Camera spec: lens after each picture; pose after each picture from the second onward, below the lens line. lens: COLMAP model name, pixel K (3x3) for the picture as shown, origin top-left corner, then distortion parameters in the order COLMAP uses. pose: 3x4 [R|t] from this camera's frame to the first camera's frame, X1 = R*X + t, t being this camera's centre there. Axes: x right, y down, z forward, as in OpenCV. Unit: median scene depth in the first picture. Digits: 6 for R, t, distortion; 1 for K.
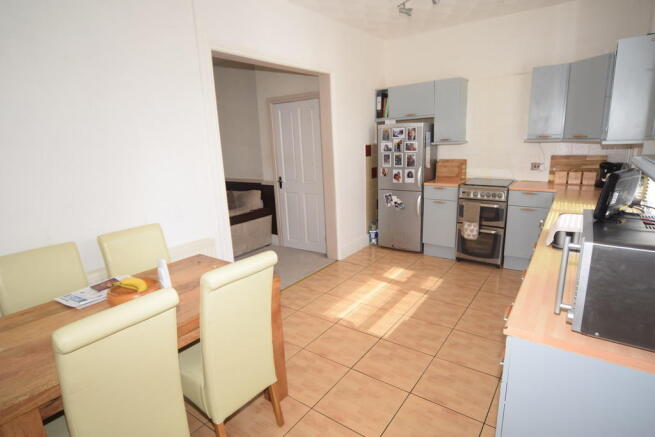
lens RADIAL K [[347.8, 0, 329.4], [0, 347.8, 217.7], [0, 0, 1]] dist [-0.017413, -0.000305]
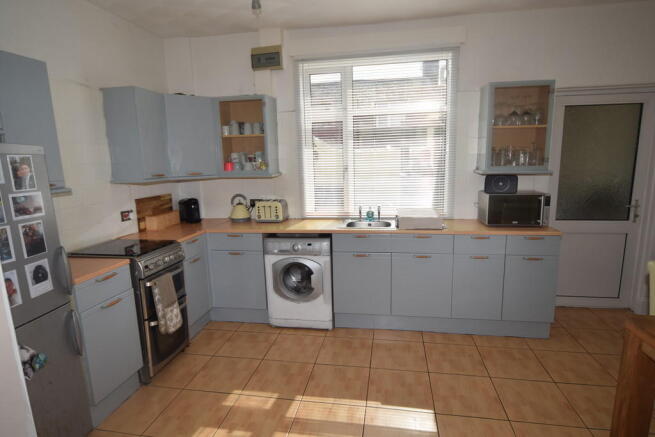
lens RADIAL K [[347.8, 0, 329.4], [0, 347.8, 217.7], [0, 0, 1]] dist [-0.017413, -0.000305]
pose [[-0.438427, -0.097865, 0.893423, -0.274802], [0.247081, 0.942629, 0.224505, -0.209650], [-0.864137, 0.319176, -0.389093, 0.937723]]
